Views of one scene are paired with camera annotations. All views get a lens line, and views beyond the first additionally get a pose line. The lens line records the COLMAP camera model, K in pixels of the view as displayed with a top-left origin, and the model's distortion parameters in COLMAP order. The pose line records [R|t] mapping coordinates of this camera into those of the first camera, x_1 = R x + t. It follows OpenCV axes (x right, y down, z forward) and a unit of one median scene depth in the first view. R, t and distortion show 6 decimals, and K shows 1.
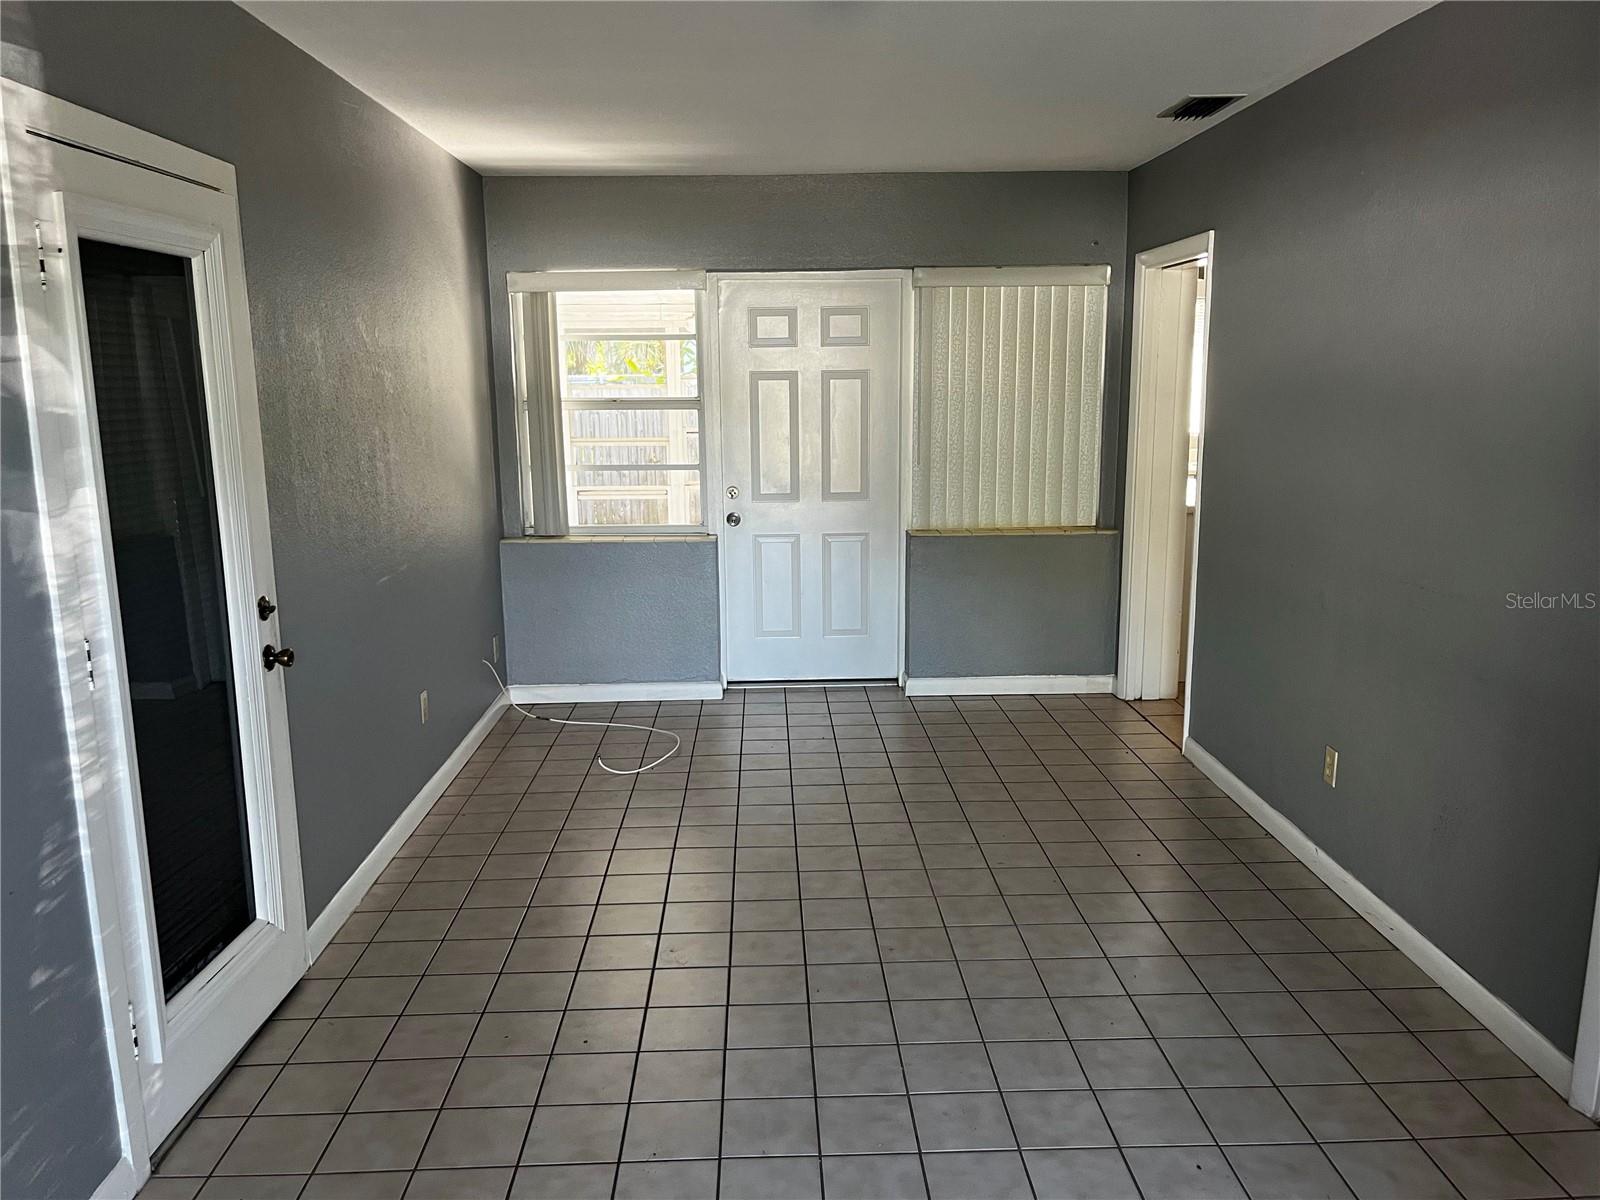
lens RADIAL K [[1217.4, 0, 800.0], [0, 1217.4, 600.0], [0, 0, 1]] dist [0.033404, -0.009136]
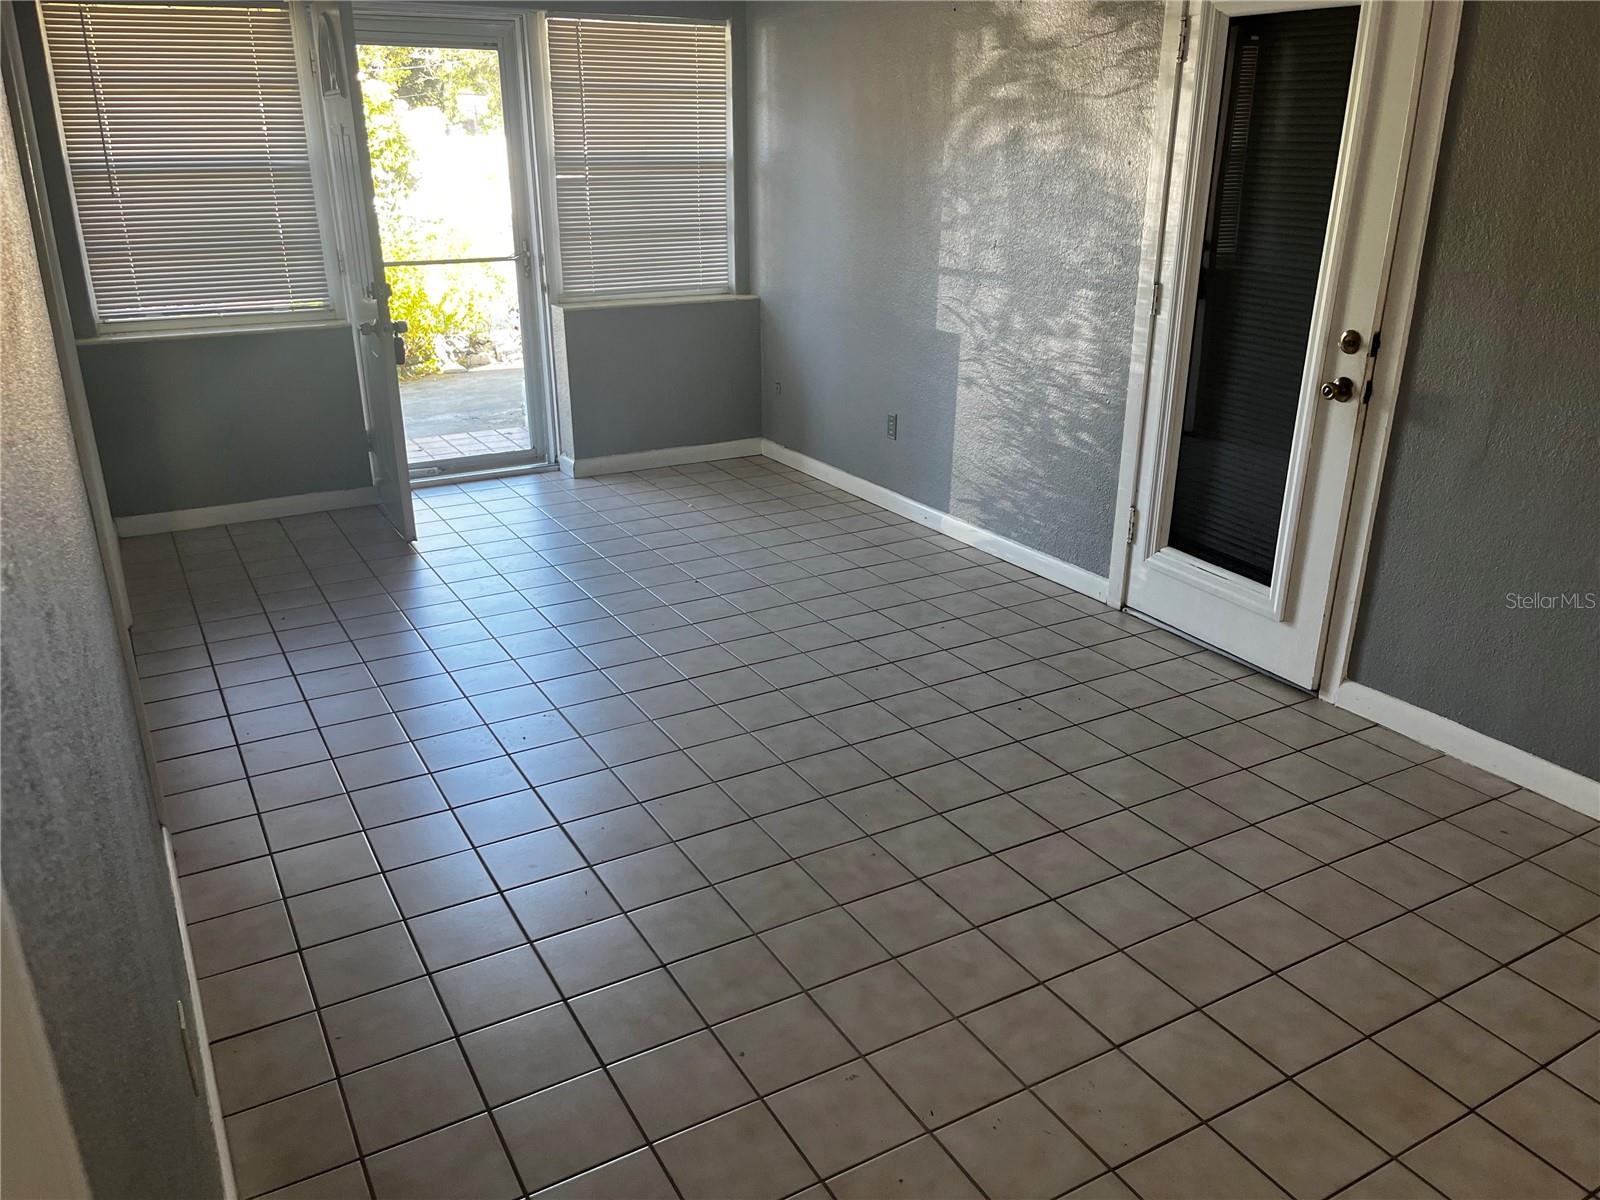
lens RADIAL K [[1217.4, 0, 800.0], [0, 1217.4, 600.0], [0, 0, 1]] dist [0.033404, -0.009136]
pose [[-0.884212, 0.179288, -0.431306, 0.449585], [-0.073406, 0.858584, 0.507390, -0.285058], [0.461282, 0.480301, -0.746009, 1.521406]]
